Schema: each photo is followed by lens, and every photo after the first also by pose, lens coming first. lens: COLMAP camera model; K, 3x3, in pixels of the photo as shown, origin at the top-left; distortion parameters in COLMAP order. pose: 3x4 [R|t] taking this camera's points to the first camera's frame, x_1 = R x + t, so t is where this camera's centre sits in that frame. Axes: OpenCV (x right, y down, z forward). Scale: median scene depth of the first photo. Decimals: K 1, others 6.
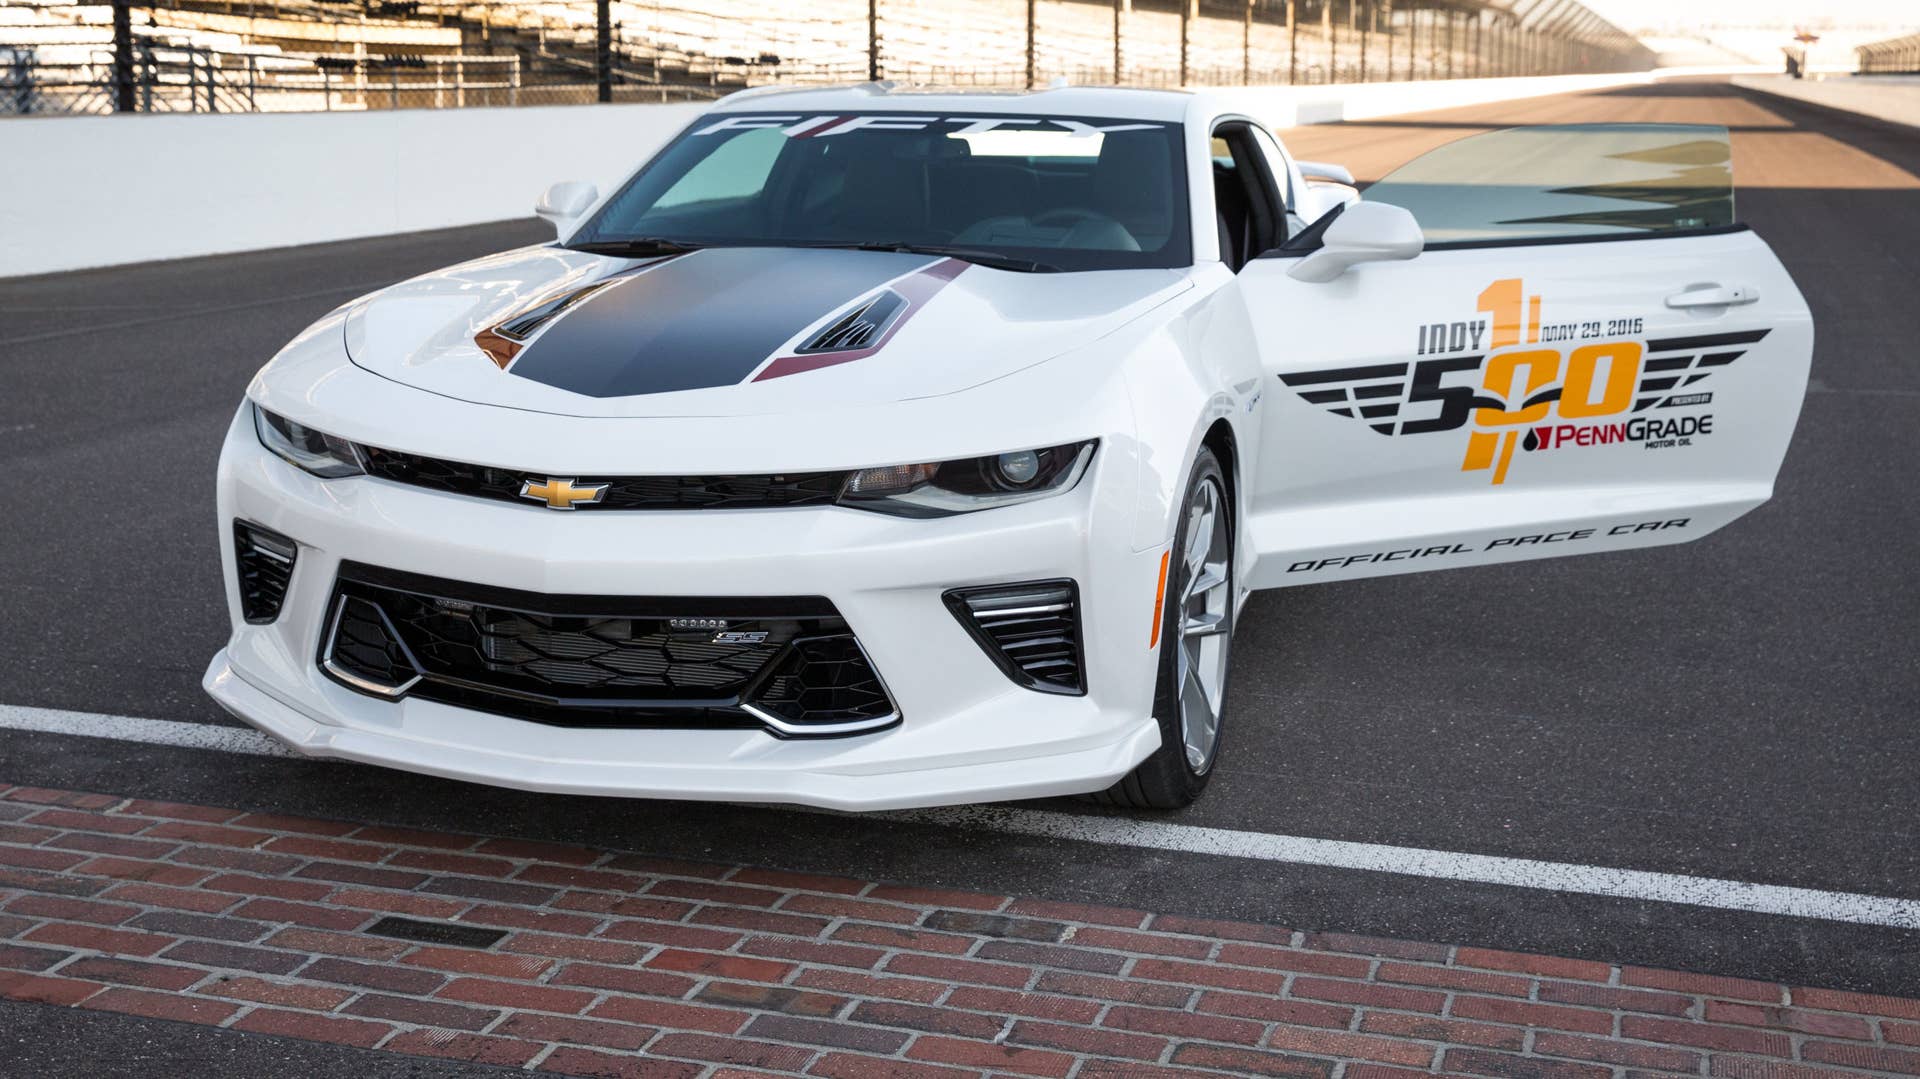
lens RADIAL K [[2501.8, 0, 901.0], [0, 2501.8, 408.6], [0, 0, 1]] dist [-0.005192, 0.307266]
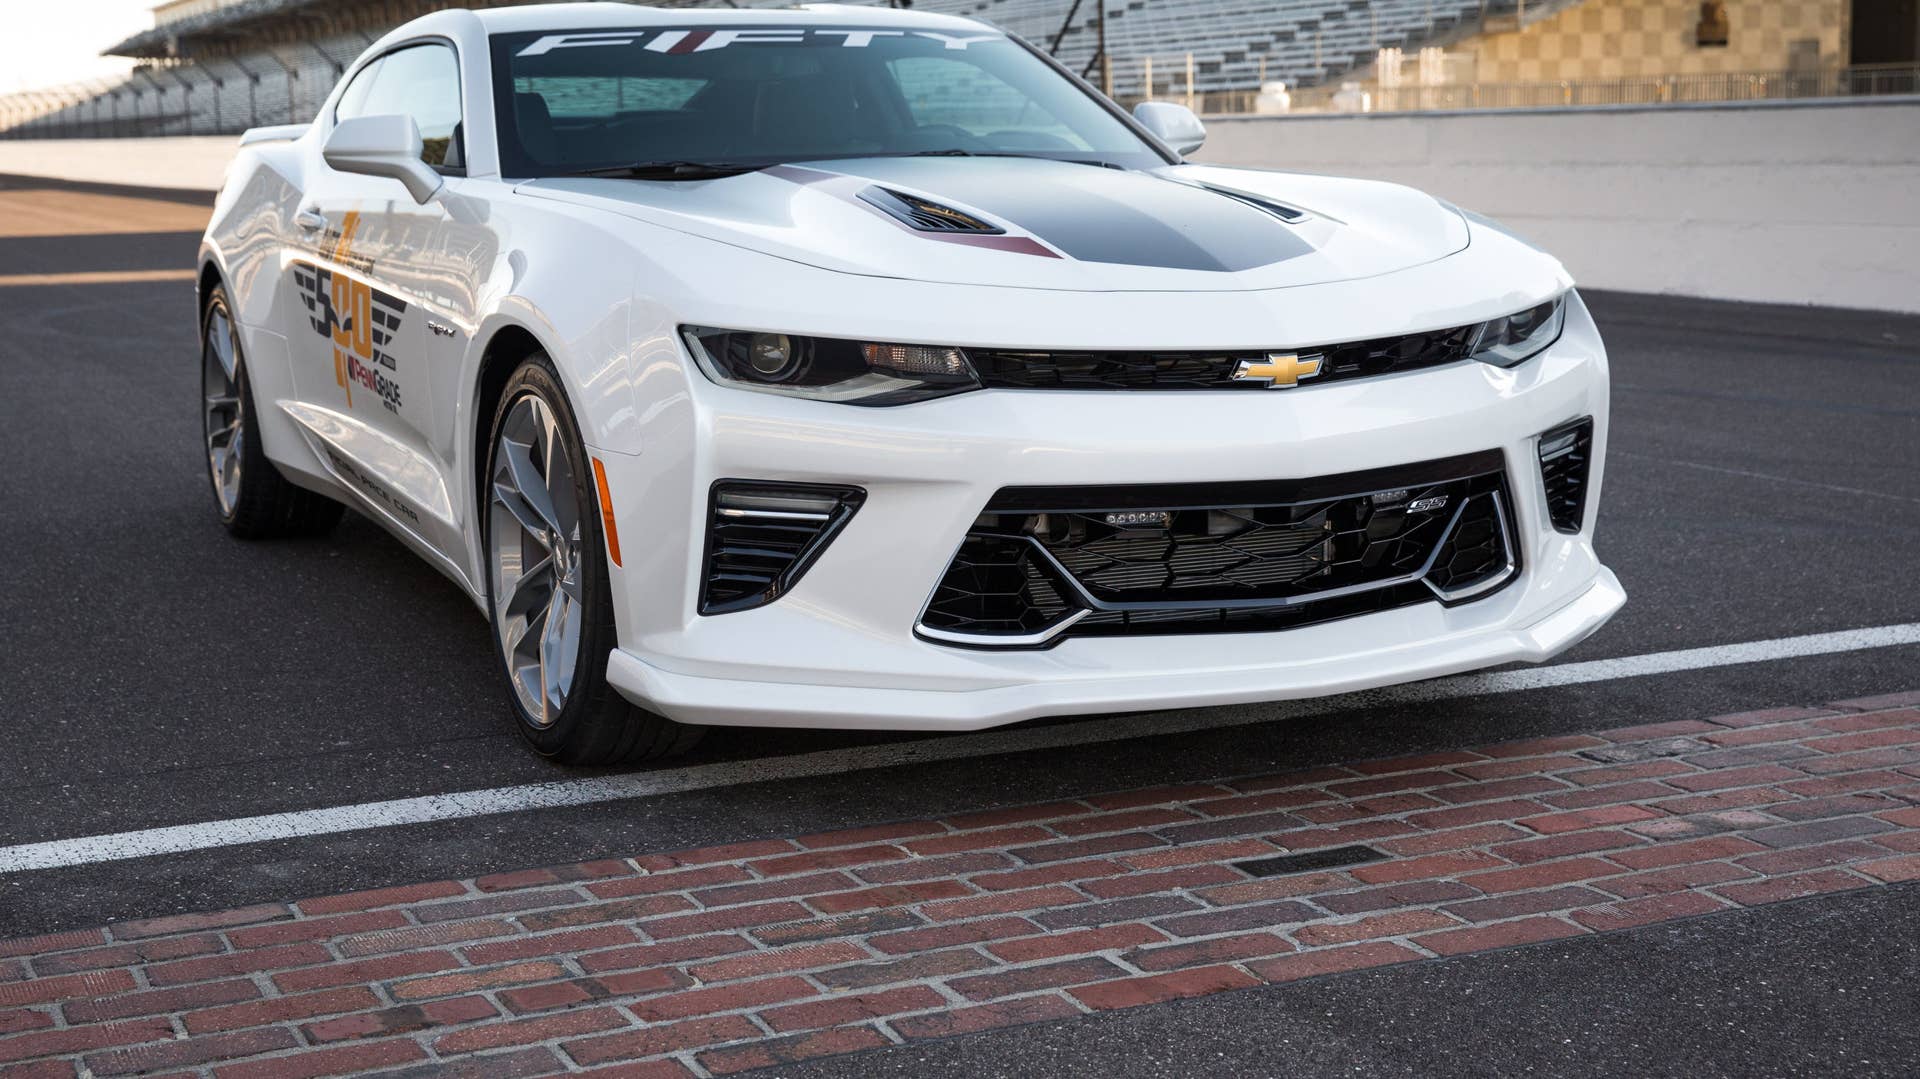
lens RADIAL K [[2673.3, 0, 957.4], [0, 2673.3, 517.5], [0, 0, 1]] dist [0.047582, 0.028668]
pose [[0.732384, -0.114898, 0.671127, -0.663743], [0.112378, 0.992540, 0.047288, 0.021076], [-0.671554, 0.040787, 0.739832, 0.276250]]
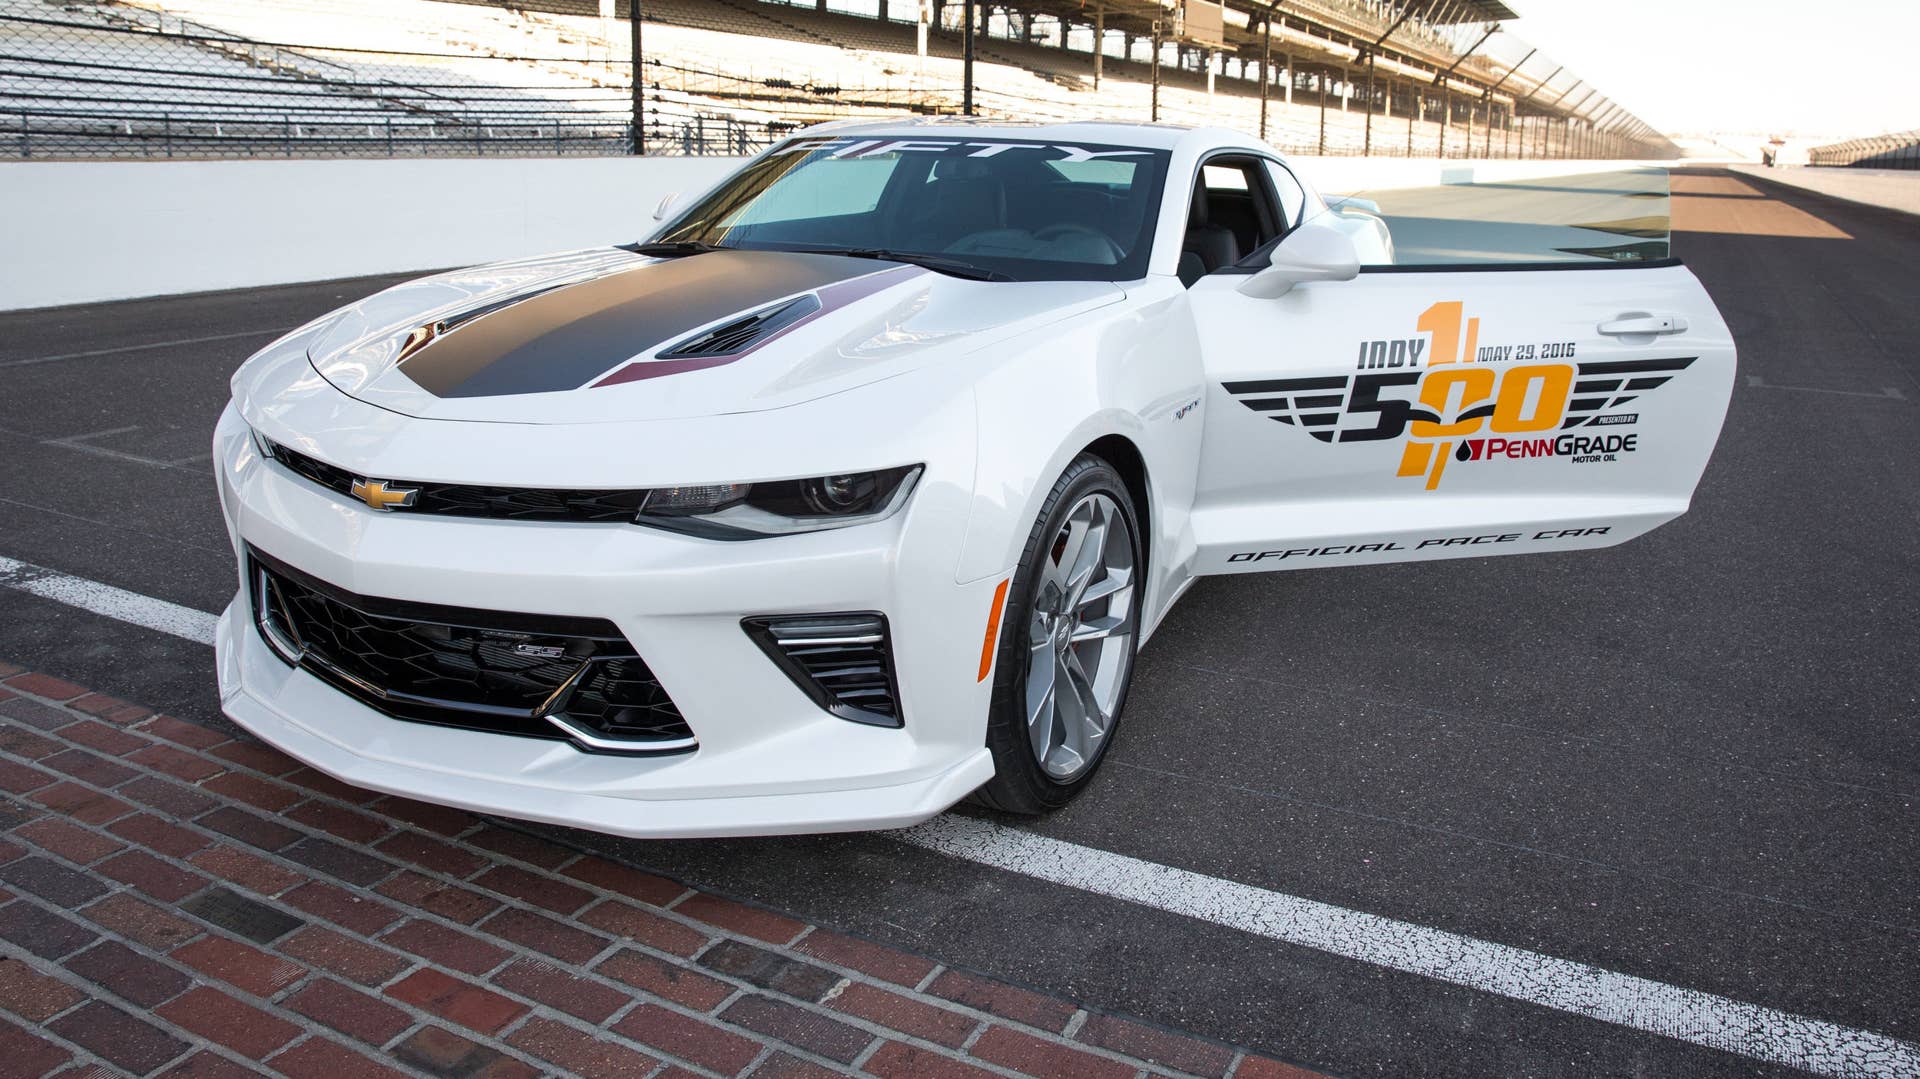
lens RADIAL K [[1479.1, 0, 964.8], [0, 1479.1, 427.7], [0, 0, 1]] dist [-0.130475, 0.116850]
pose [[0.986095, 0.046763, -0.159467, 0.142118], [-0.037734, 0.997534, 0.059185, -0.027404], [0.161841, -0.052345, 0.985428, 0.351546]]
